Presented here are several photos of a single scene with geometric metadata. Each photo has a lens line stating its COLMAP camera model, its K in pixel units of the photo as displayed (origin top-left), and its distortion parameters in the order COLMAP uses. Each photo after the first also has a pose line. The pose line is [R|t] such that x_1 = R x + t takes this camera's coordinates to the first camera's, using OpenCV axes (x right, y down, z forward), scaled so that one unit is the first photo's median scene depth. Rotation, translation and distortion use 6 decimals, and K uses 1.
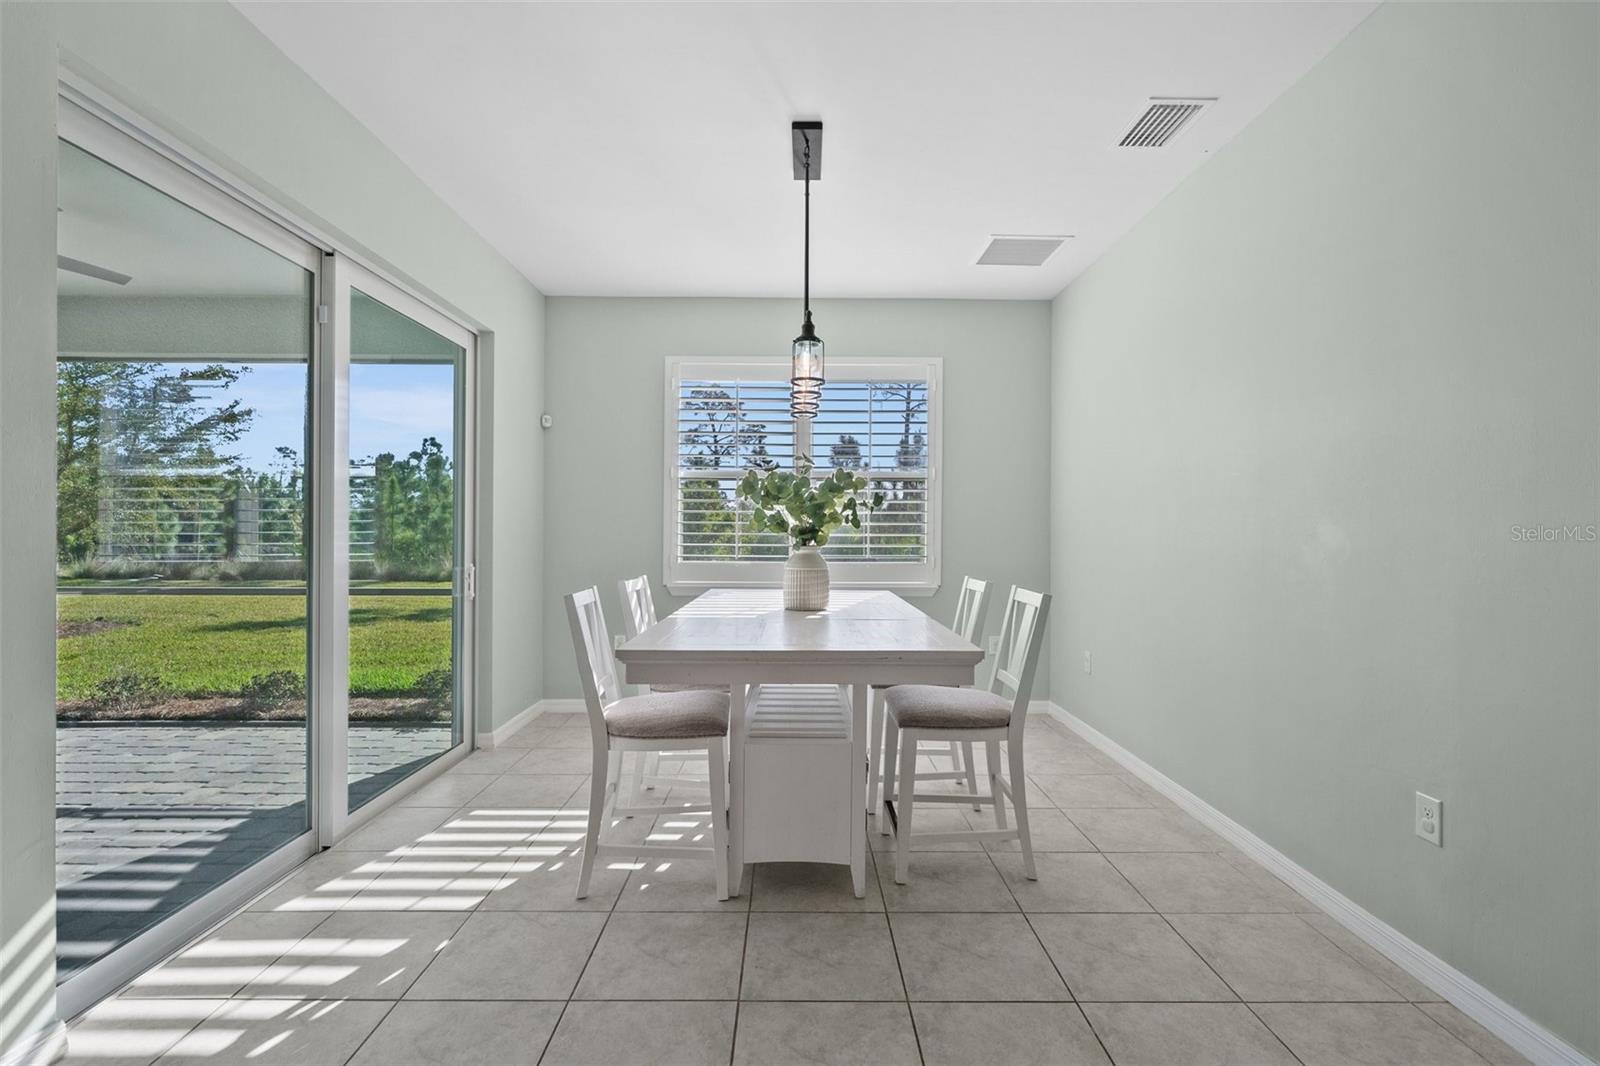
lens RADIAL K [[722.5, 0, 803.2], [0, 722.5, 532.9], [0, 0, 1]] dist [0.000855, -0.000548]
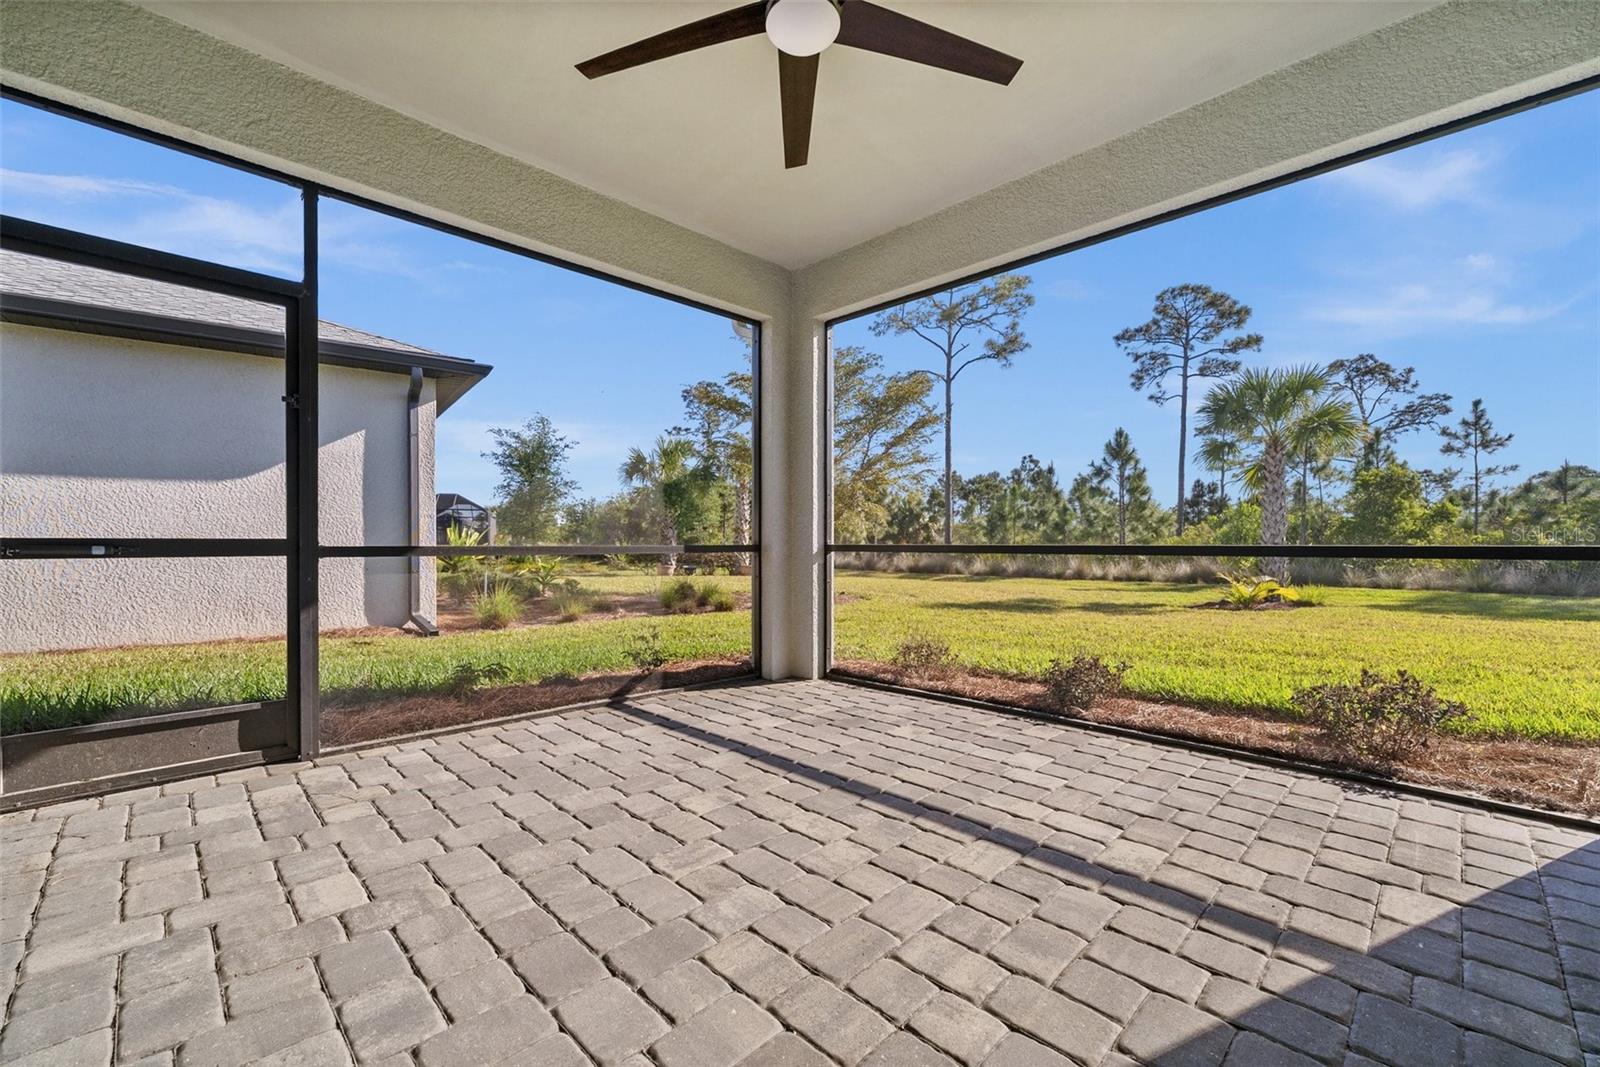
lens RADIAL K [[646.5, 0, 790.4], [0, 646.5, 544.2], [0, 0, 1]] dist [-0.006647, 0.000185]
pose [[0.696523, -0.005342, -0.717515, -0.442101], [0.003852, 0.999986, -0.003706, 0.070300], [0.717525, -0.000183, 0.696533, 0.285573]]
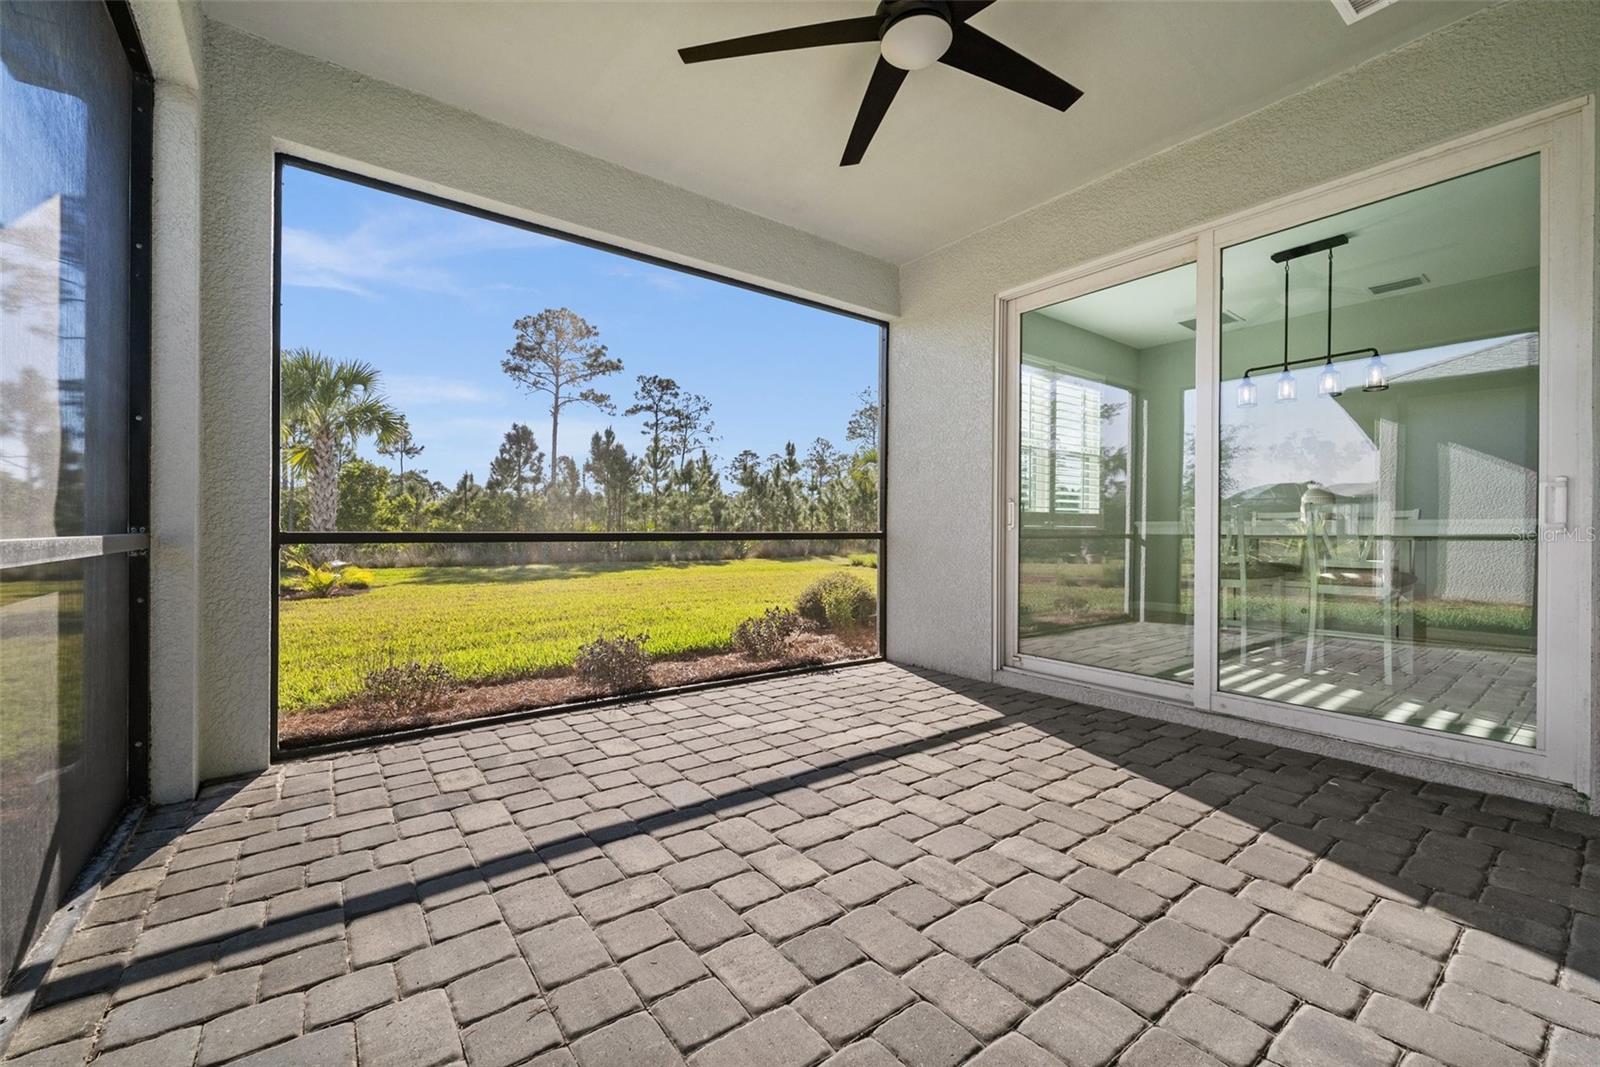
lens RADIAL K [[646.5, 0, 793.1], [0, 646.5, 525.9], [0, 0, 1]] dist [-0.006647, 0.000185]
pose [[0.809106, -0.001182, 0.587662, -0.997408], [0.003574, 0.999989, -0.002910, 0.066244], [-0.587652, 0.004454, 0.809101, 0.276456]]
